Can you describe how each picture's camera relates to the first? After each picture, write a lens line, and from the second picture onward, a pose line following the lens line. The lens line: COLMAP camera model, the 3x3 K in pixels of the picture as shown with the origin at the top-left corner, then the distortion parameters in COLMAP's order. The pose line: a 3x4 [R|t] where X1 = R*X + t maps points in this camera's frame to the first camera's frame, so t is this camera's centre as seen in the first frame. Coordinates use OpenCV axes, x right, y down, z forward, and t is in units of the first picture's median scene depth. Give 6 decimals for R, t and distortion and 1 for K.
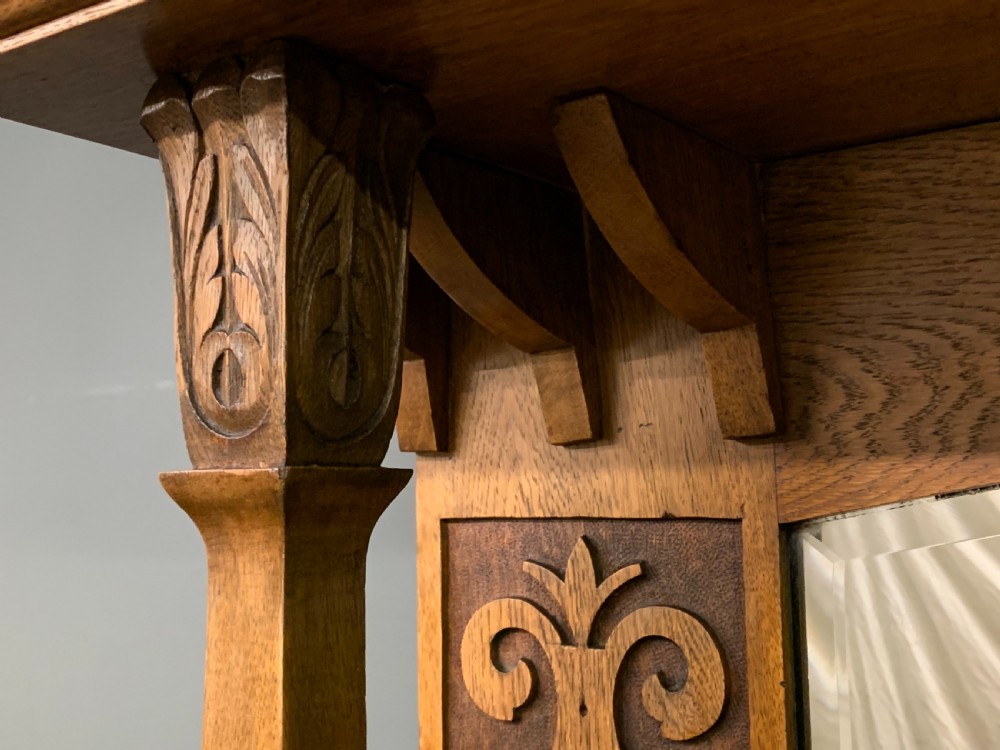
lens RADIAL K [[1291.3, 0, 499.2], [0, 1291.3, 375.2], [0, 0, 1]] dist [0.102751, 0.000000]
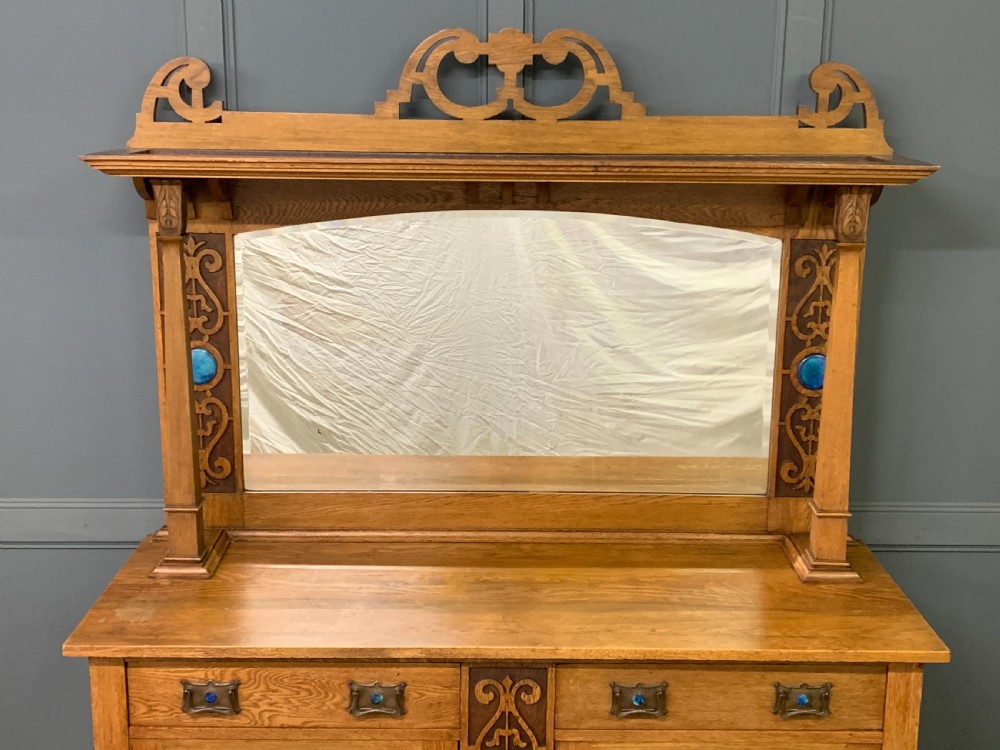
lens RADIAL K [[1291.3, 0, 500.8], [0, 1291.3, 358.3], [0, 0, 1]] dist [0.102751, 0.000000]
pose [[0.785546, -0.113422, 0.608319, -2.374708], [-0.082553, 0.955063, 0.284675, -1.080576], [-0.613271, -0.273844, 0.740883, -4.087176]]
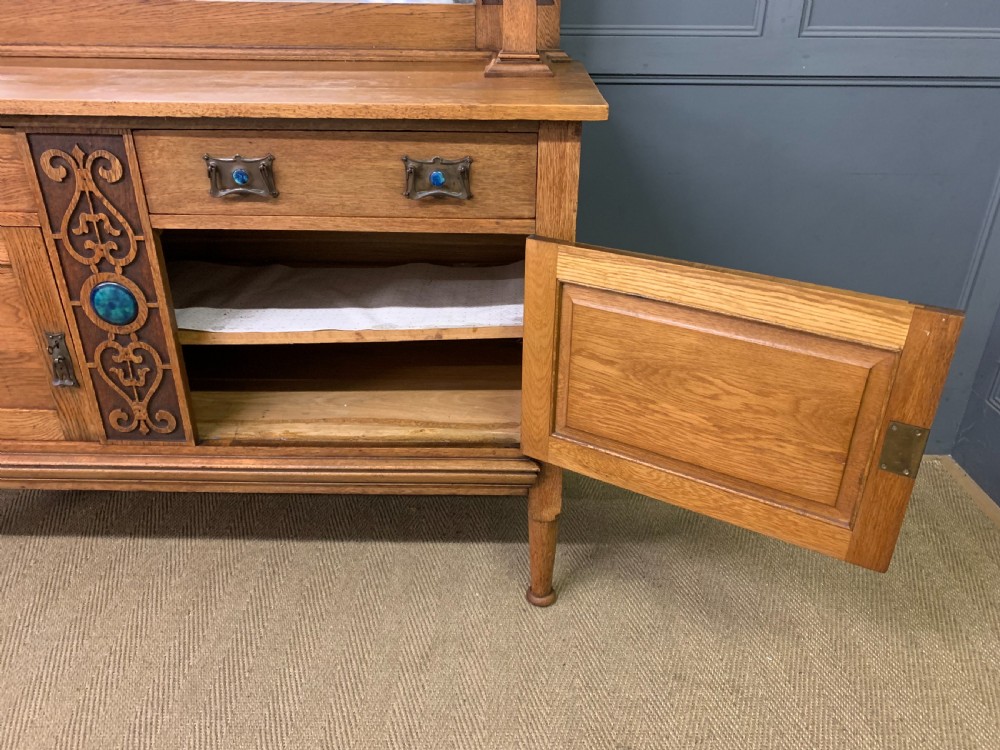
lens RADIAL K [[774.2, 0, 499.5], [0, 774.2, 373.5], [0, 0, 1]] dist [0.056249, -0.072773]
pose [[0.799192, -0.265005, 0.539504, 0.075420], [-0.079163, 0.843340, 0.531517, 0.683710], [-0.595840, -0.467493, 0.653012, -3.482474]]
